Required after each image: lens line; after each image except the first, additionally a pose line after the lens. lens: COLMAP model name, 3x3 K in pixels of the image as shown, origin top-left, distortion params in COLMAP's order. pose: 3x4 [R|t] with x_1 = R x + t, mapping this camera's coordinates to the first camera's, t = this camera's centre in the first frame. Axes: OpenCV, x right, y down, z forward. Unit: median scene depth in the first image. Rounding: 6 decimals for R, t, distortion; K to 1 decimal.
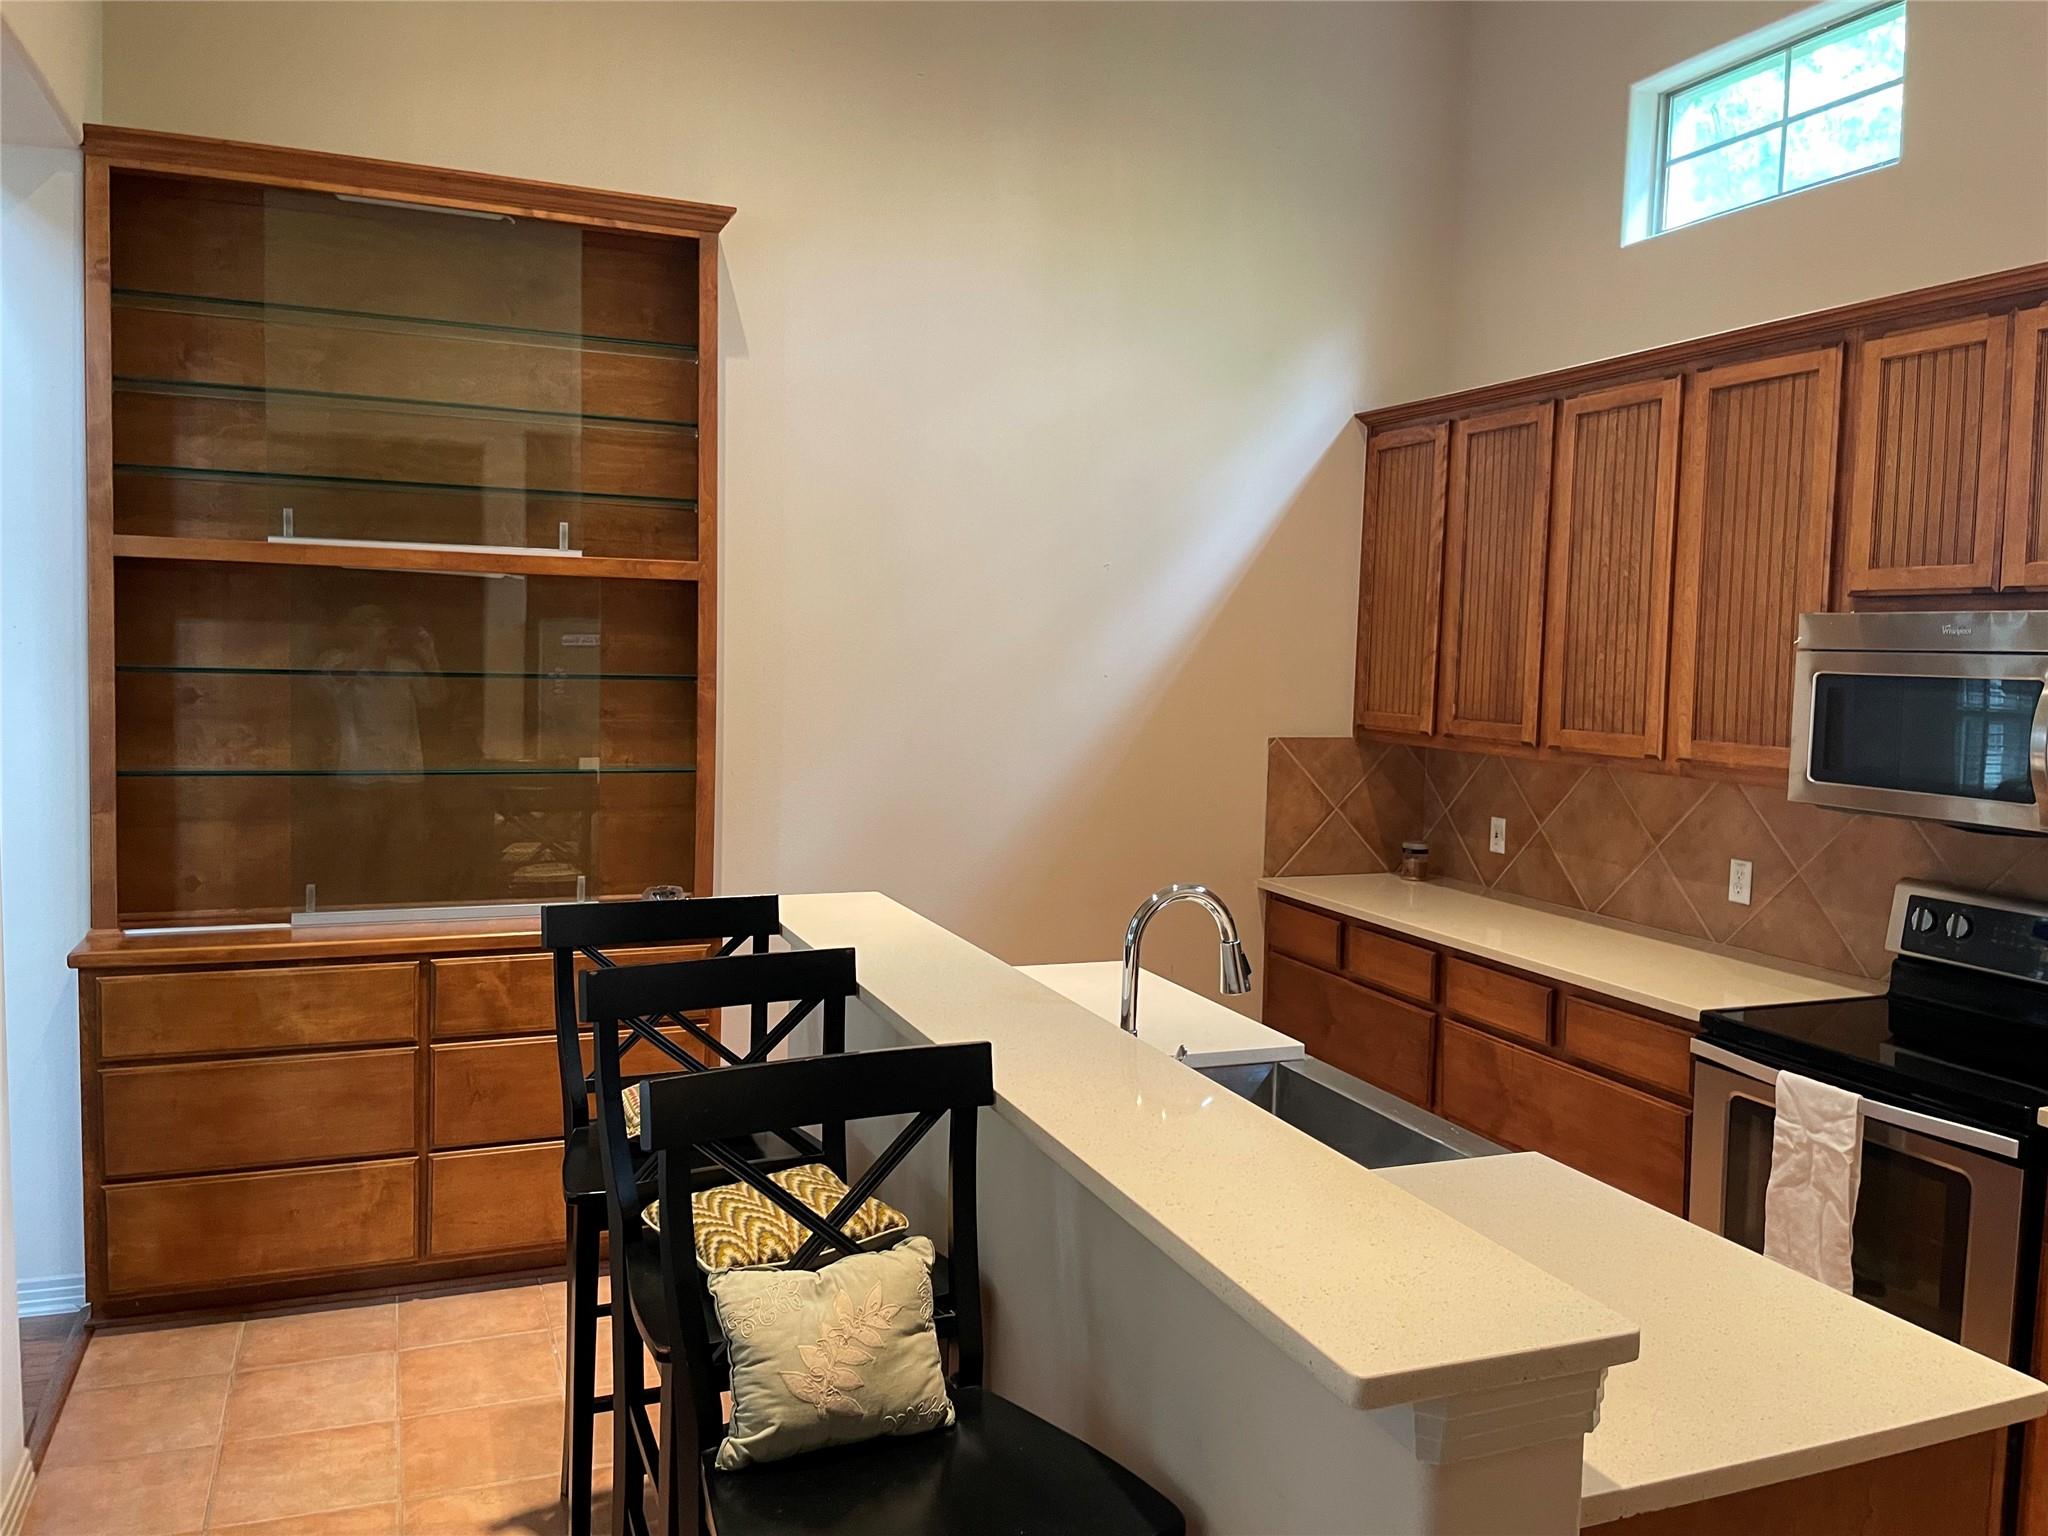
lens RADIAL K [[1589.7, 0, 1030.8], [0, 1589.7, 756.3], [0, 0, 1]] dist [0.094241, -0.137510]
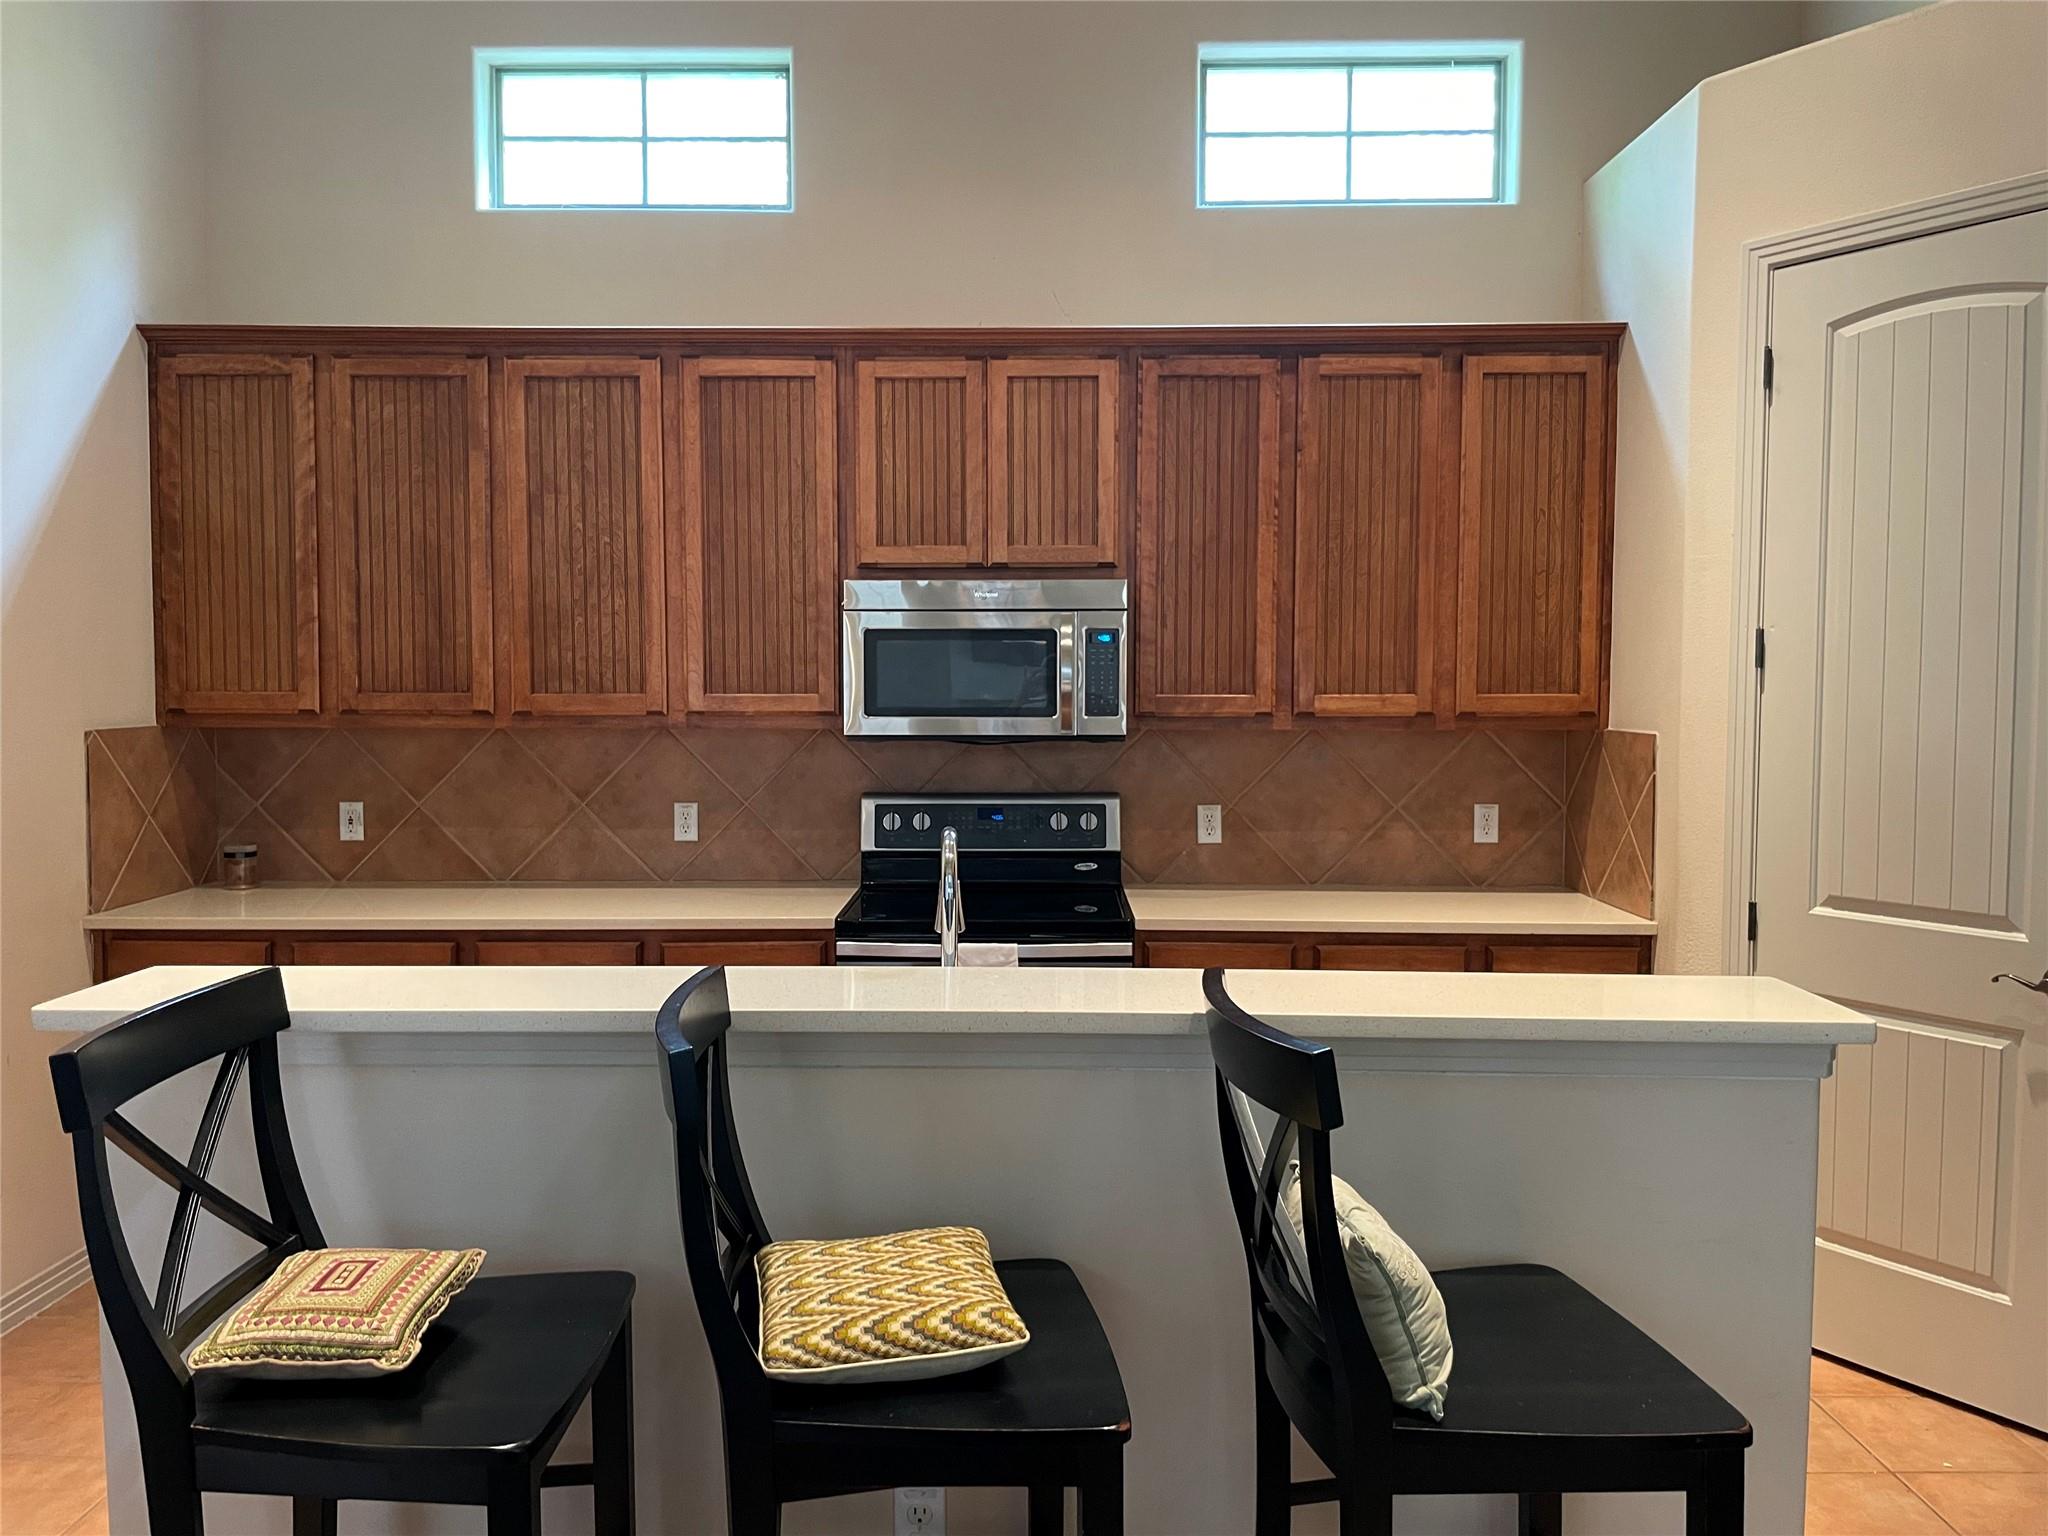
lens RADIAL K [[1589.7, 0, 1030.8], [0, 1589.7, 756.3], [0, 0, 1]] dist [0.094241, -0.137510]
pose [[0.374049, -0.075328, 0.924344, -0.491917], [0.075962, 0.995835, 0.050415, -0.005252], [-0.924293, 0.051358, 0.378214, 0.356930]]
